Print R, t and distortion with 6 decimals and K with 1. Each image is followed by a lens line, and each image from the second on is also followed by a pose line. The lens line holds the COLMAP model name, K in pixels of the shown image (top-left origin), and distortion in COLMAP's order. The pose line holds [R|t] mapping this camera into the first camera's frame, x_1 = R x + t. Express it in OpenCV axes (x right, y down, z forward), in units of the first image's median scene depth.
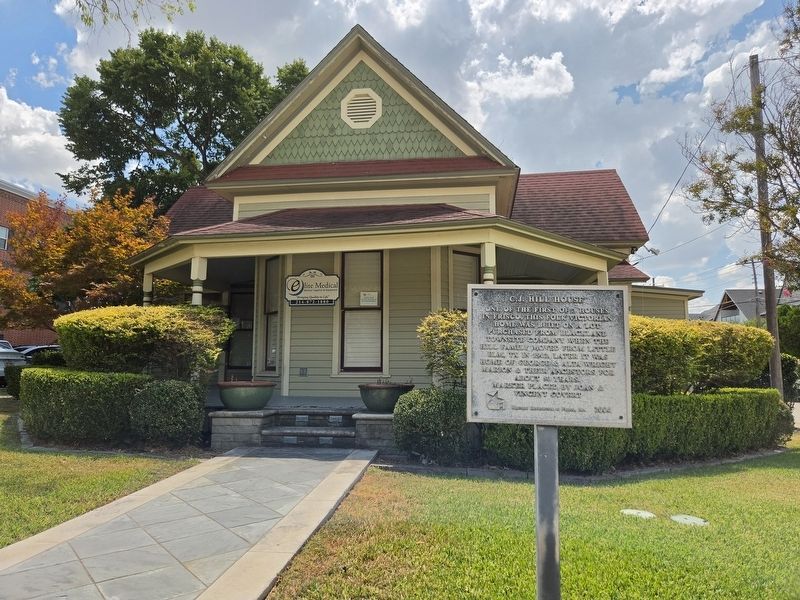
lens RADIAL K [[545.5, 0, 400.0], [0, 545.5, 300.0], [0, 0, 1]] dist [0.032691, -0.000895]
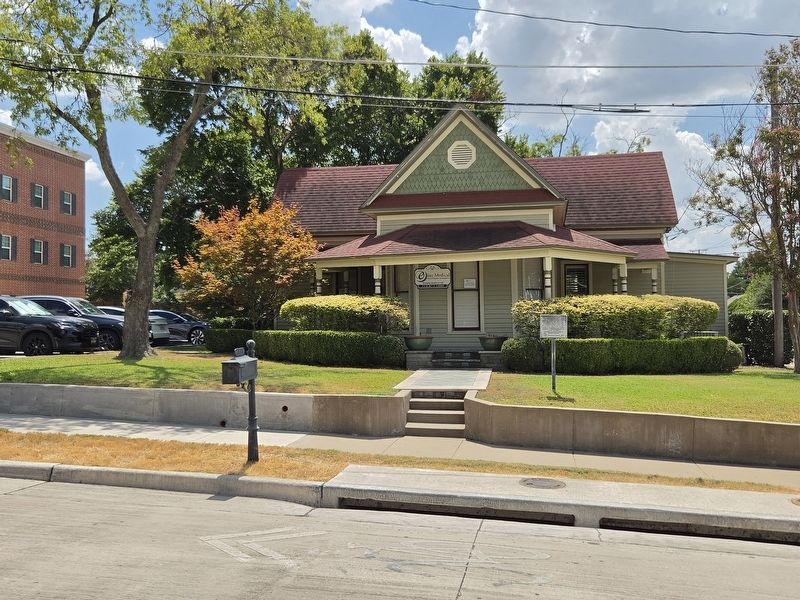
lens RADIAL K [[668.8, 0, 400.0], [0, 668.8, 300.0], [0, 0, 1]] dist [0.001099, -0.004693]
pose [[0.997783, -0.017024, -0.064333, -0.133651], [0.022279, 0.996394, 0.081869, -0.114396], [0.062708, -0.083121, 0.994565, -0.891796]]
